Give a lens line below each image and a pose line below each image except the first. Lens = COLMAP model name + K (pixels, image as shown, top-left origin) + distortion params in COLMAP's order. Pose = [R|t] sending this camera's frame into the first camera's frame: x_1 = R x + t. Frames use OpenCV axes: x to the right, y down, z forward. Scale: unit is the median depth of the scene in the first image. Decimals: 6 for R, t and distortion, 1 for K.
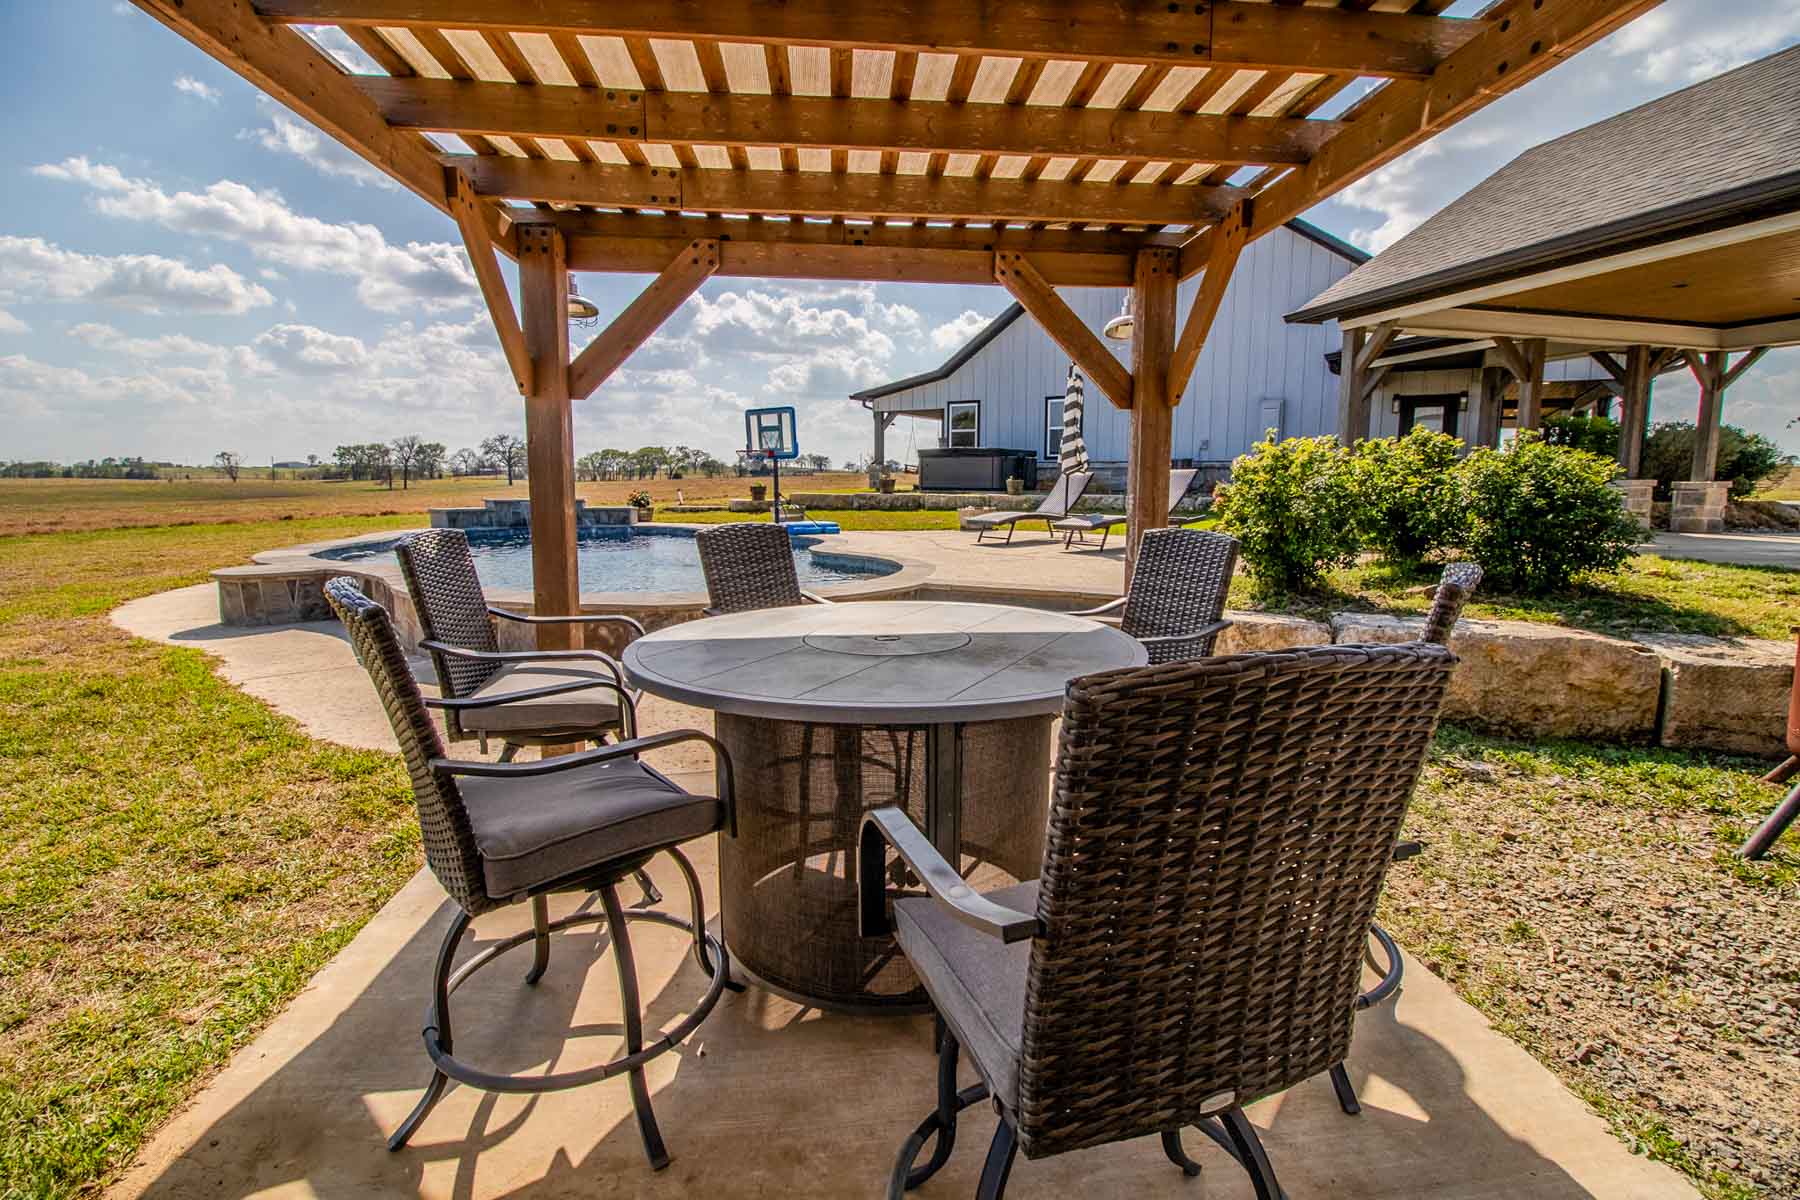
lens RADIAL K [[835.8, 0, 910.4], [0, 835.8, 584.7], [0, 0, 1]] dist [0.005196, -0.016099]
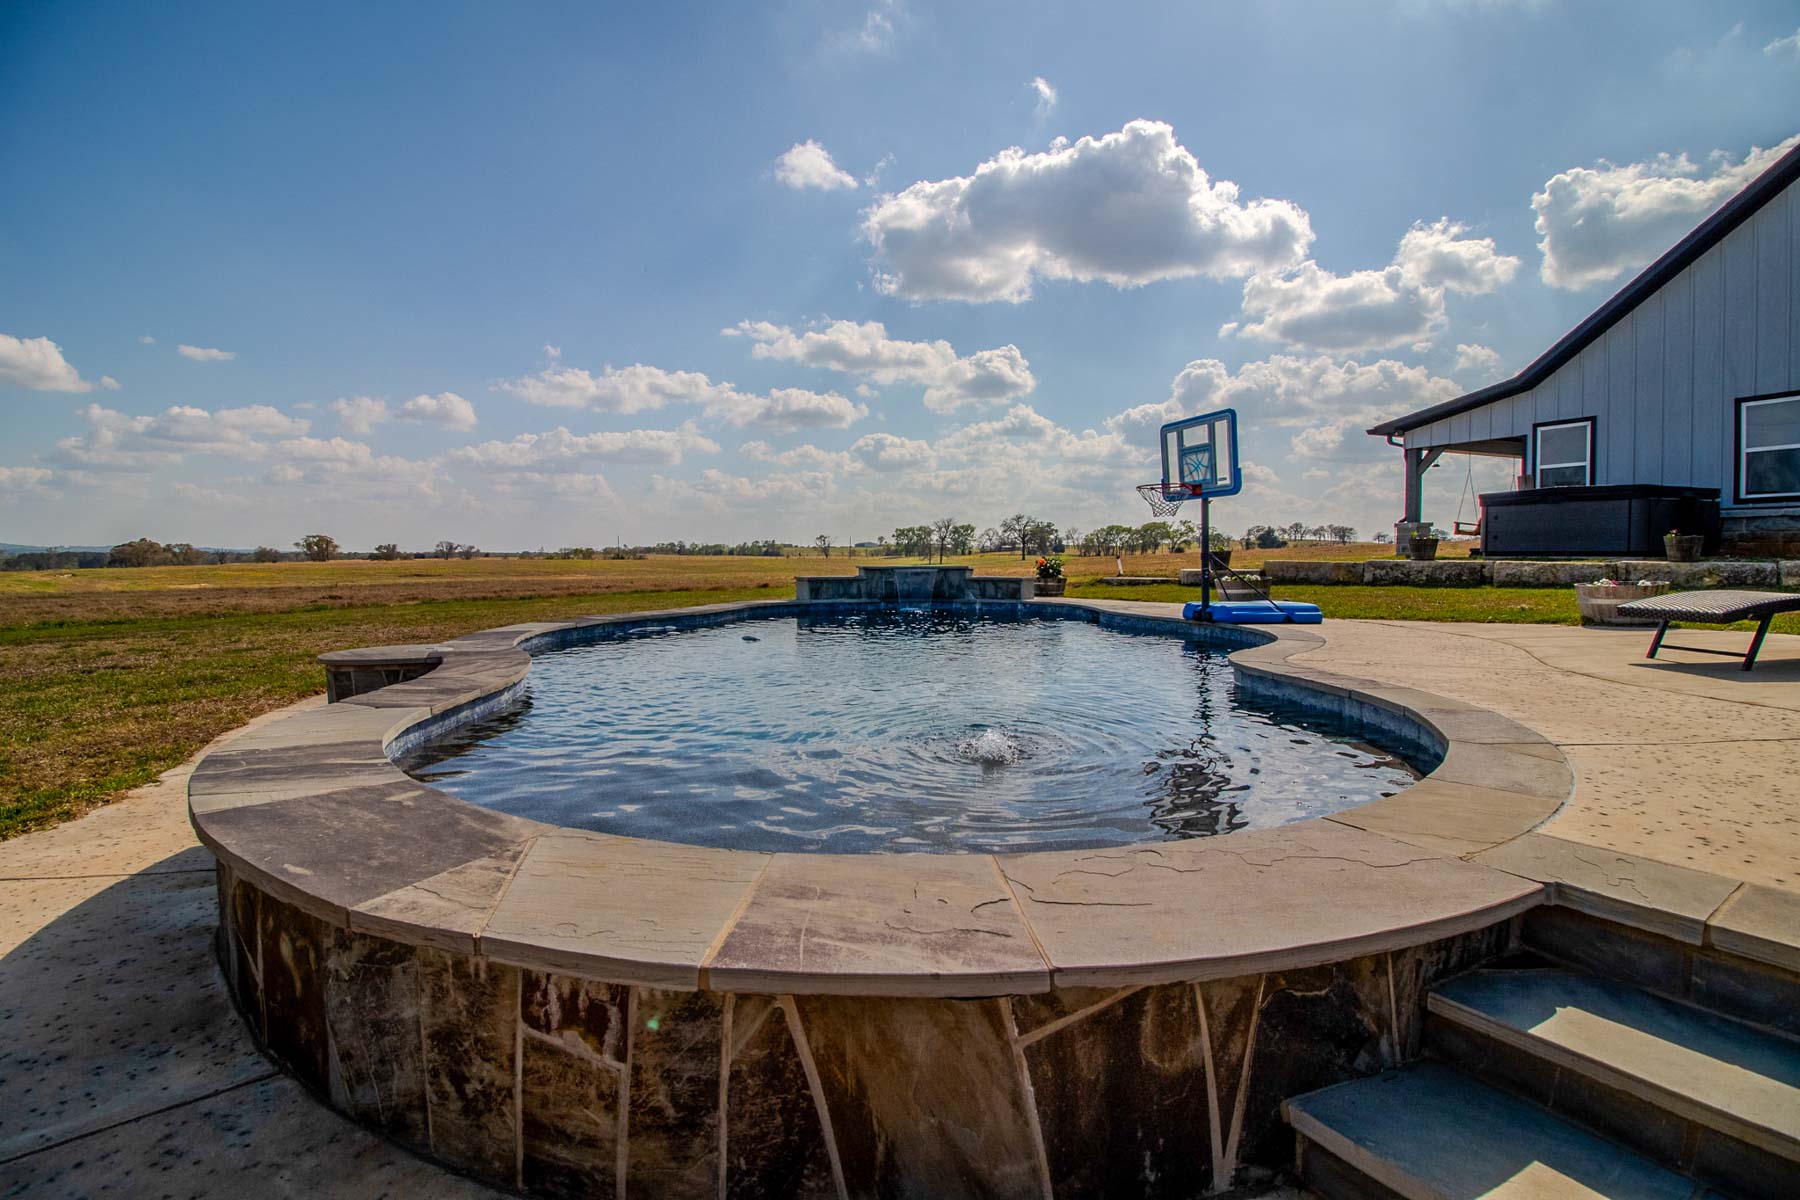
lens RADIAL K [[835.8, 0, 910.4], [0, 835.8, 584.7], [0, 0, 1]] dist [0.005196, -0.016099]
pose [[0.834340, 0.012378, -0.551111, -0.002014], [-0.061320, 0.995627, -0.070471, -0.019389], [0.547829, 0.092591, 0.831451, 0.235049]]
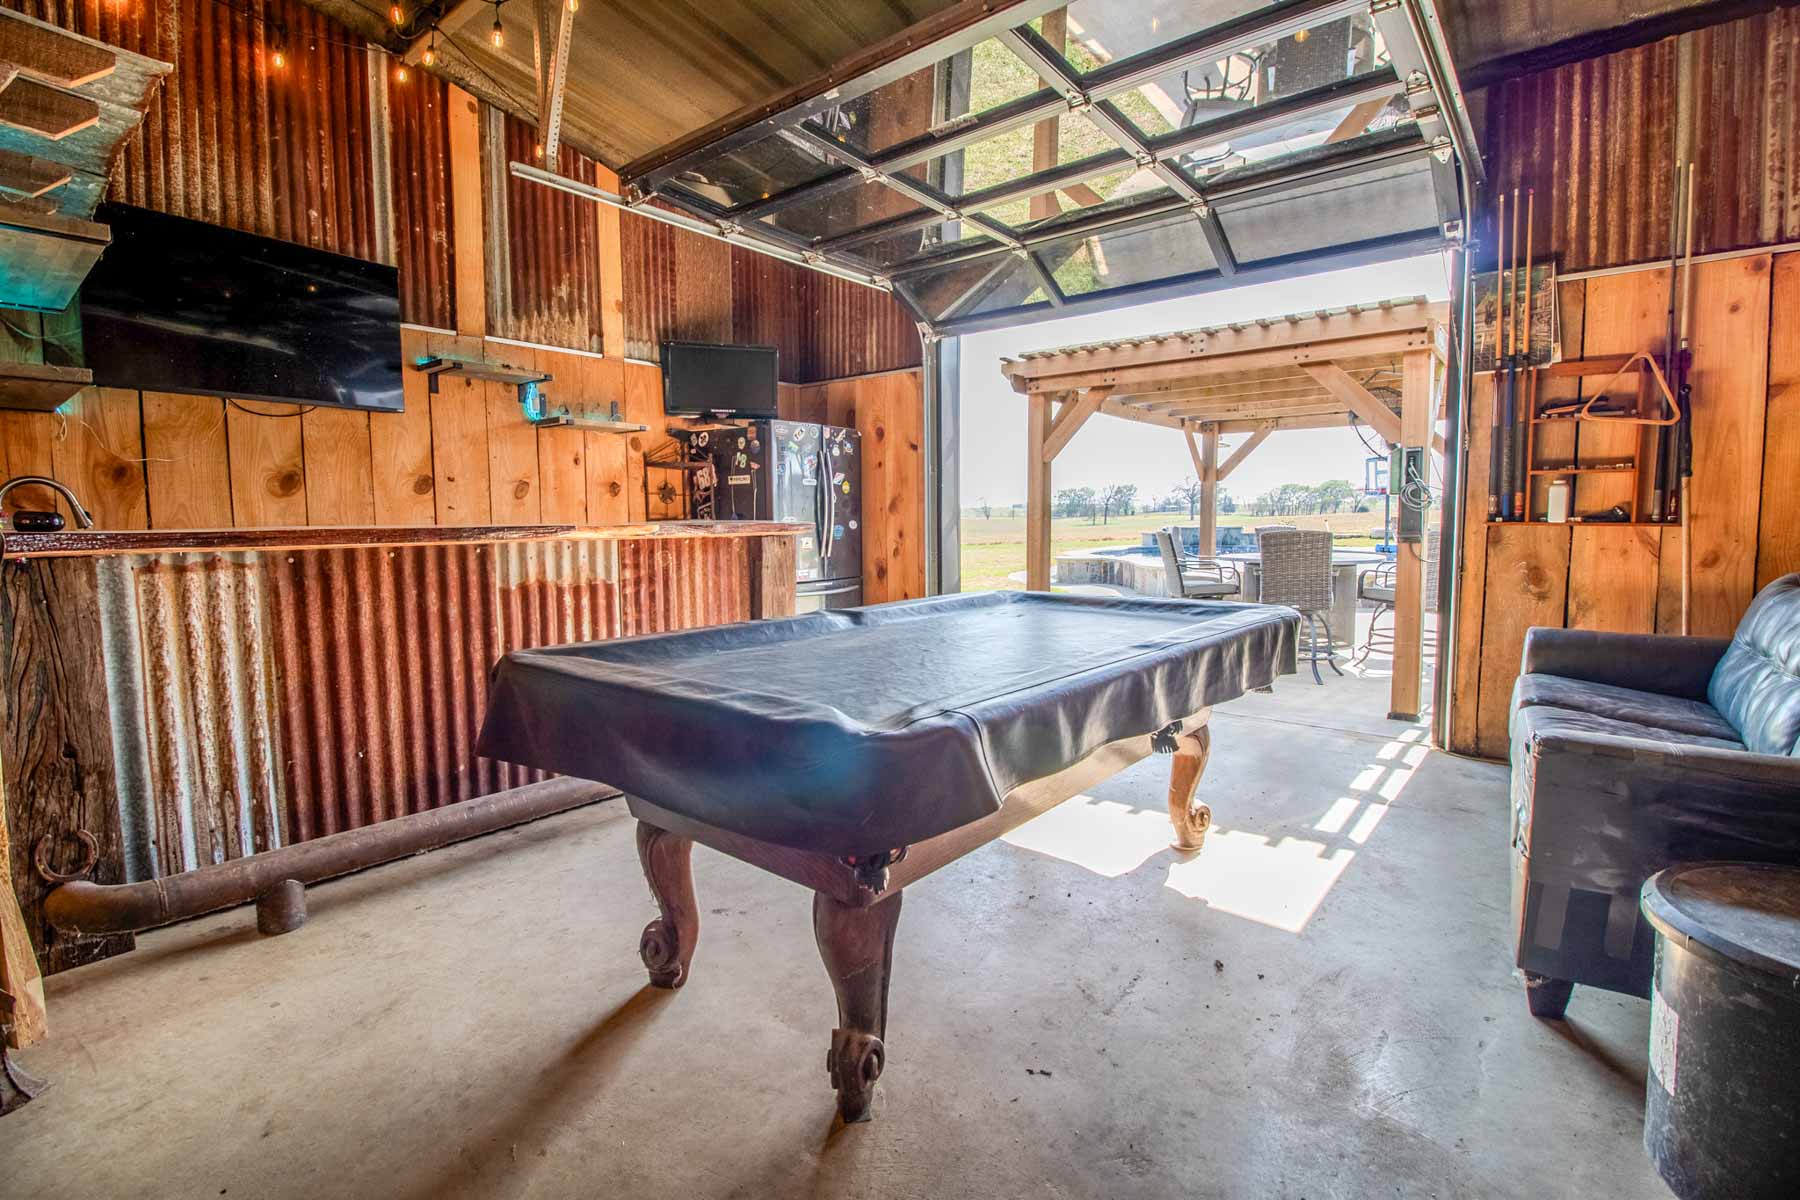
lens RADIAL K [[835.8, 0, 910.4], [0, 835.8, 584.7], [0, 0, 1]] dist [0.005196, -0.016099]
pose [[0.719816, 0.046595, -0.692599, 0.132269], [-0.075435, 0.997086, -0.011319, 0.037725], [0.690054, 0.060394, 0.721234, -0.278173]]
